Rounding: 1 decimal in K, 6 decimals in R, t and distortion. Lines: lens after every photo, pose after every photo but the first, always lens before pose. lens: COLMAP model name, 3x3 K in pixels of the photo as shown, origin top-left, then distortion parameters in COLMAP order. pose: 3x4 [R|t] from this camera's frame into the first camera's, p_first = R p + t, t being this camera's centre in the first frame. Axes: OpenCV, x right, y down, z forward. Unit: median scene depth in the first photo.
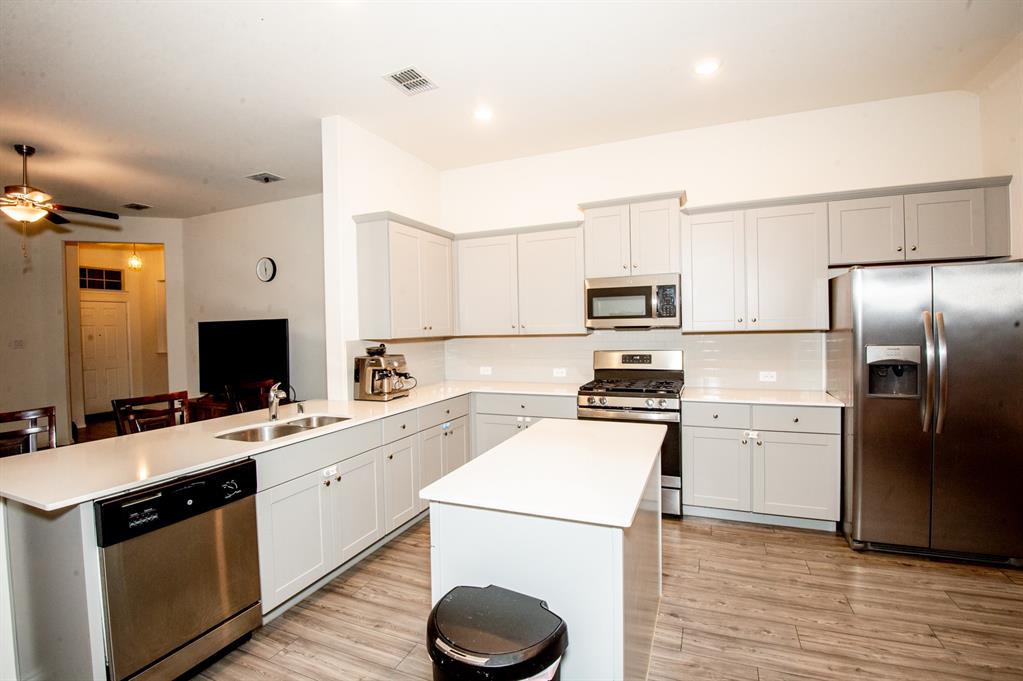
lens RADIAL K [[468.7, 0, 511.3], [0, 468.7, 336.9], [0, 0, 1]] dist [-0.025113, -0.006530]
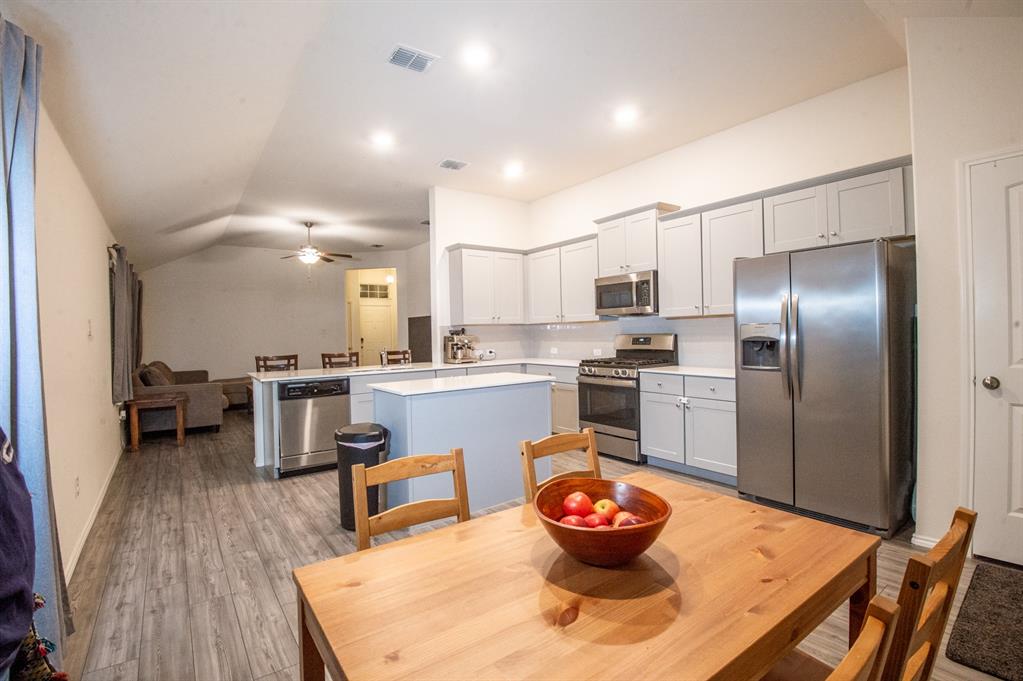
lens RADIAL K [[466.1, 0, 510.5], [0, 466.1, 336.7], [0, 0, 1]] dist [-0.008903, -0.017741]
pose [[0.858818, 0.008209, -0.512215, 0.682502], [-0.007120, 0.999966, 0.004089, 0.038042], [0.512231, 0.000136, 0.858848, -0.253282]]
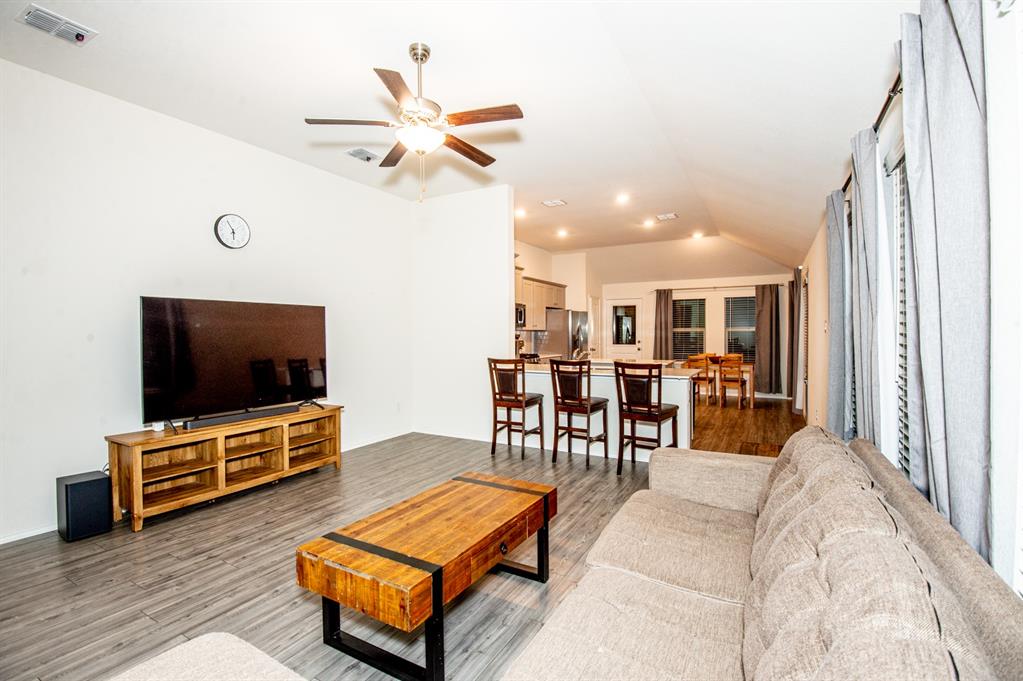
lens RADIAL K [[466.5, 0, 510.7], [0, 466.5, 337.8], [0, 0, 1]] dist [-0.005621, -0.025241]
pose [[0.108301, 0.009918, 0.994069, -1.941686], [0.021374, 0.999696, -0.012303, 0.054993], [-0.993888, 0.022580, 0.108056, 0.845703]]
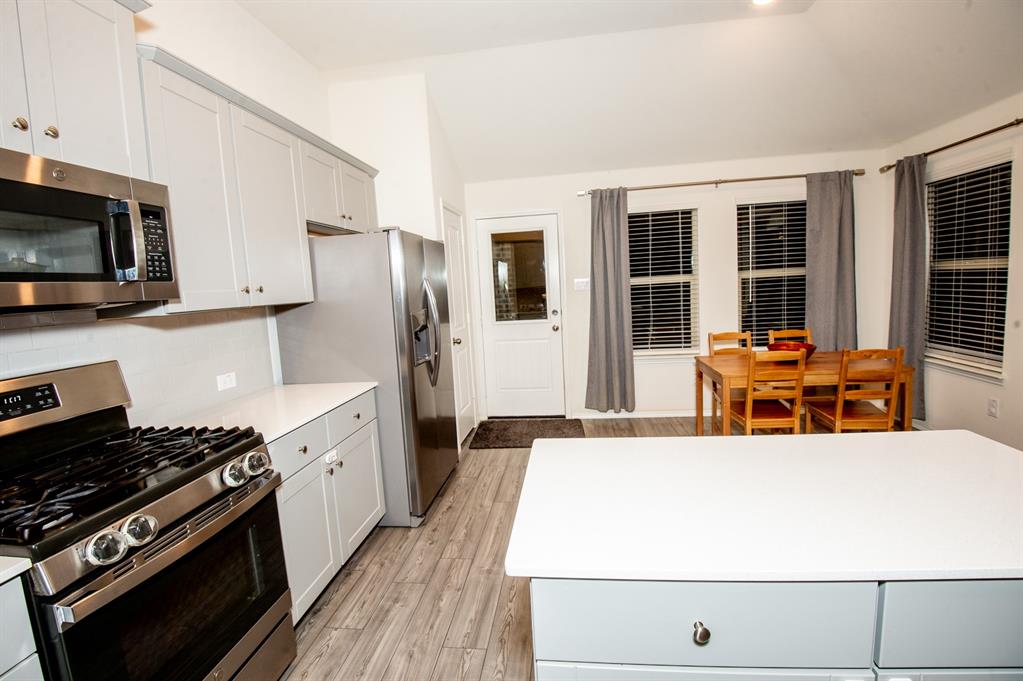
lens RADIAL K [[468.7, 0, 513.3], [0, 468.7, 332.1], [0, 0, 1]] dist [0.000492, -0.017595]
pose [[-0.272843, -0.059983, 0.960187, -0.176917], [0.080556, 0.993125, 0.084931, -0.004575], [-0.958680, 0.100521, -0.266135, 0.828878]]
